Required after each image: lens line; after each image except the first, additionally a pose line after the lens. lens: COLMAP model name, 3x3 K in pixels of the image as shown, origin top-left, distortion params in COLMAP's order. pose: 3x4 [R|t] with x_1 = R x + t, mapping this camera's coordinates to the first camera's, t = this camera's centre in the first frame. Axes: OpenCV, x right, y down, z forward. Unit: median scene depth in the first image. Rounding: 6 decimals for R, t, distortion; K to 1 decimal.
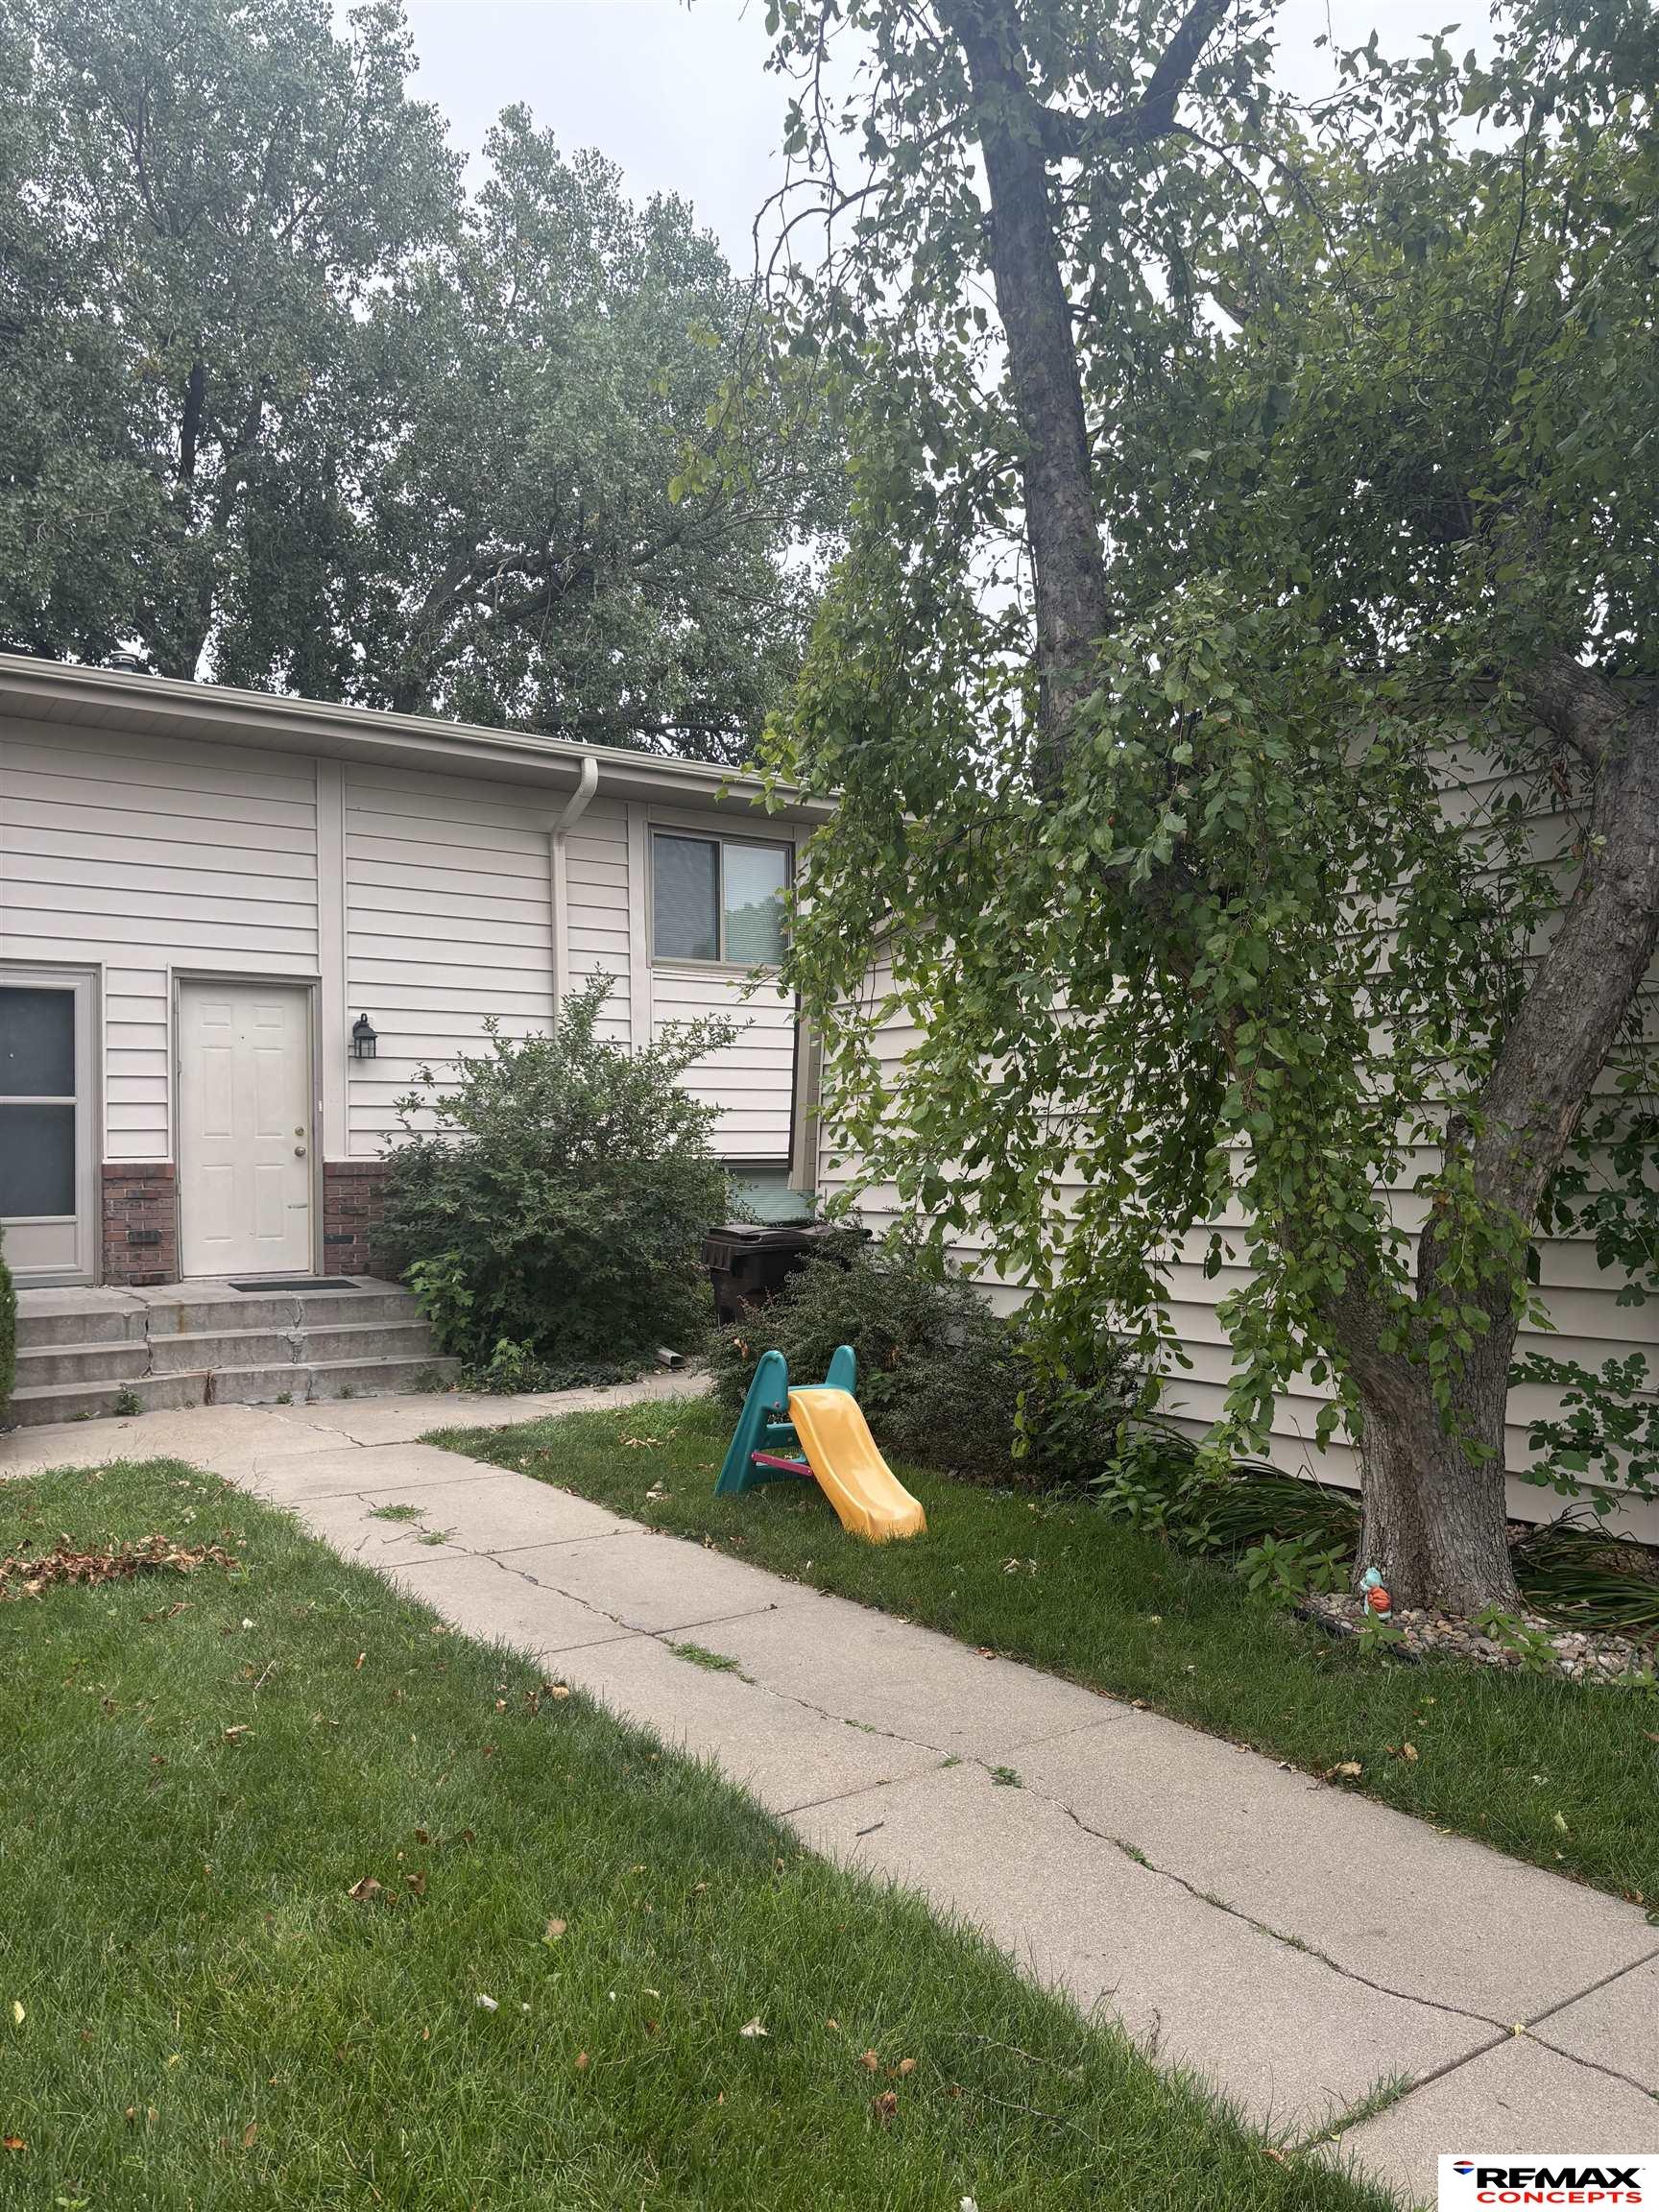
lens RADIAL K [[1659.3, 0, 829.5], [0, 1659.3, 1106.0], [0, 0, 1]] dist [0.061856, -0.065890]
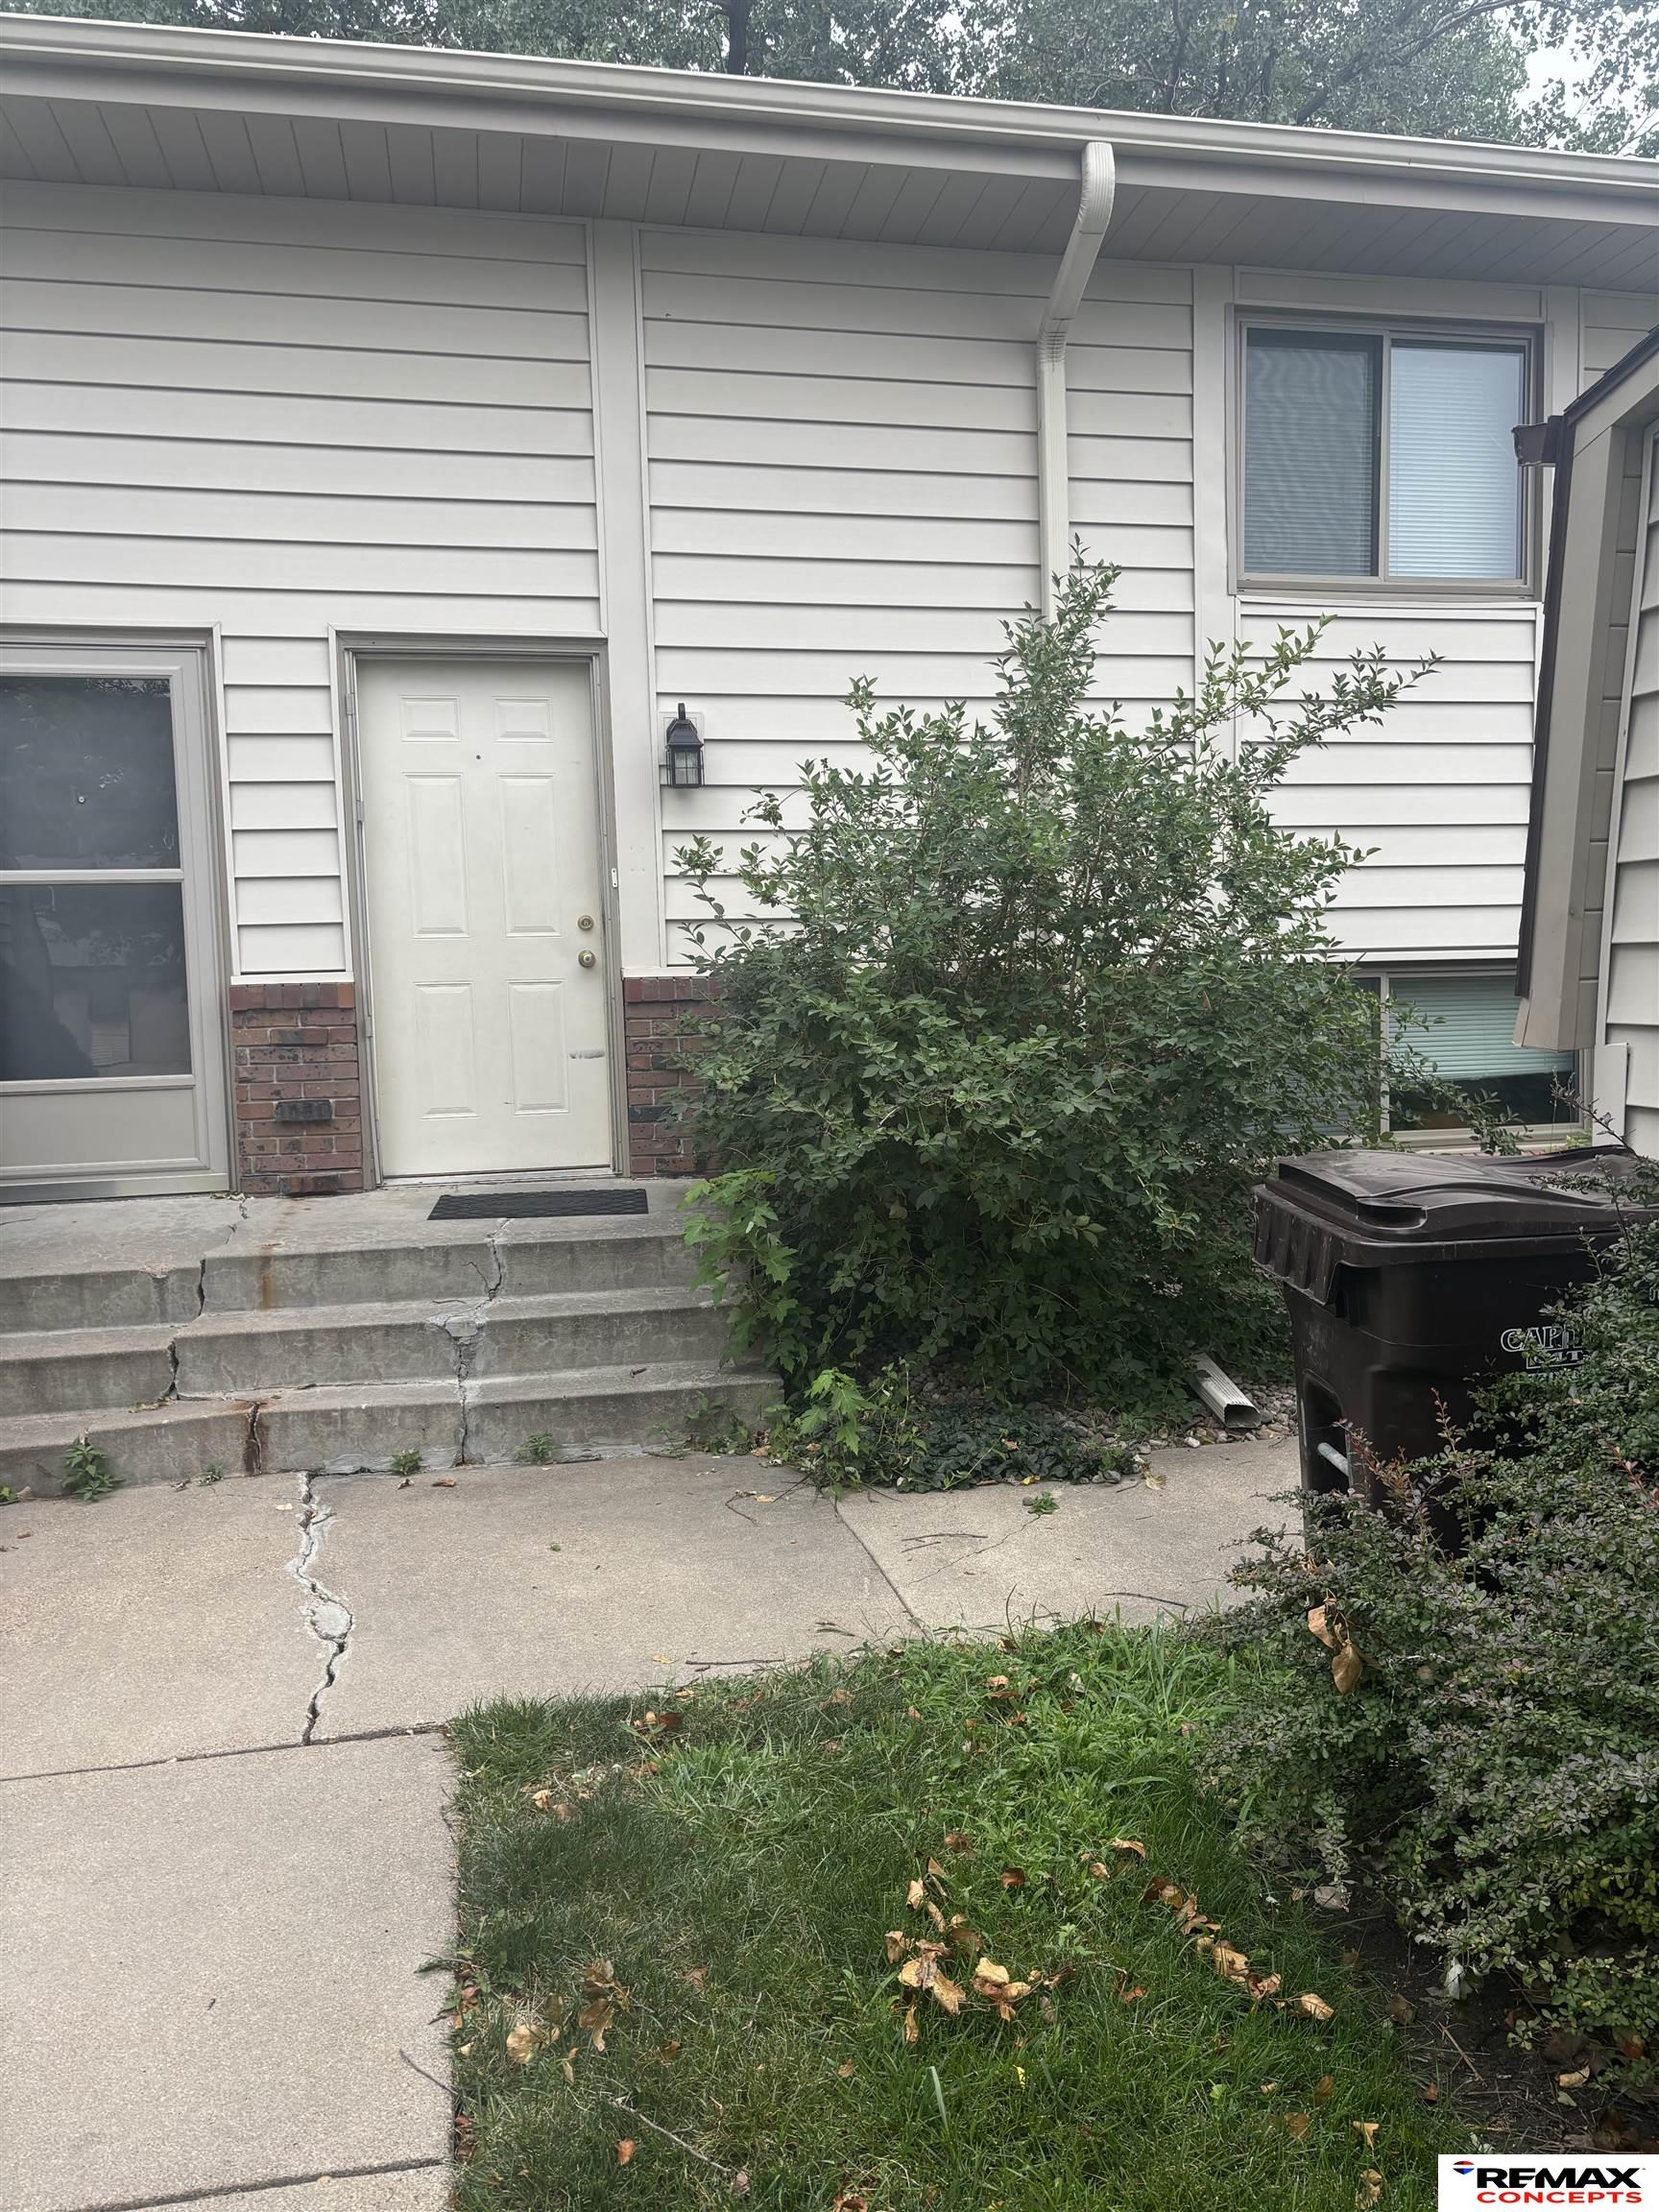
lens RADIAL K [[1706.1, 0, 829.5], [0, 1706.1, 1106.0], [0, 0, 1]] dist [0.057698, -0.070870]
pose [[0.920885, 0.020905, -0.389274, -0.014055], [0.025573, 0.993171, 0.113832, 0.013641], [0.388995, -0.114781, 0.914061, 0.524004]]
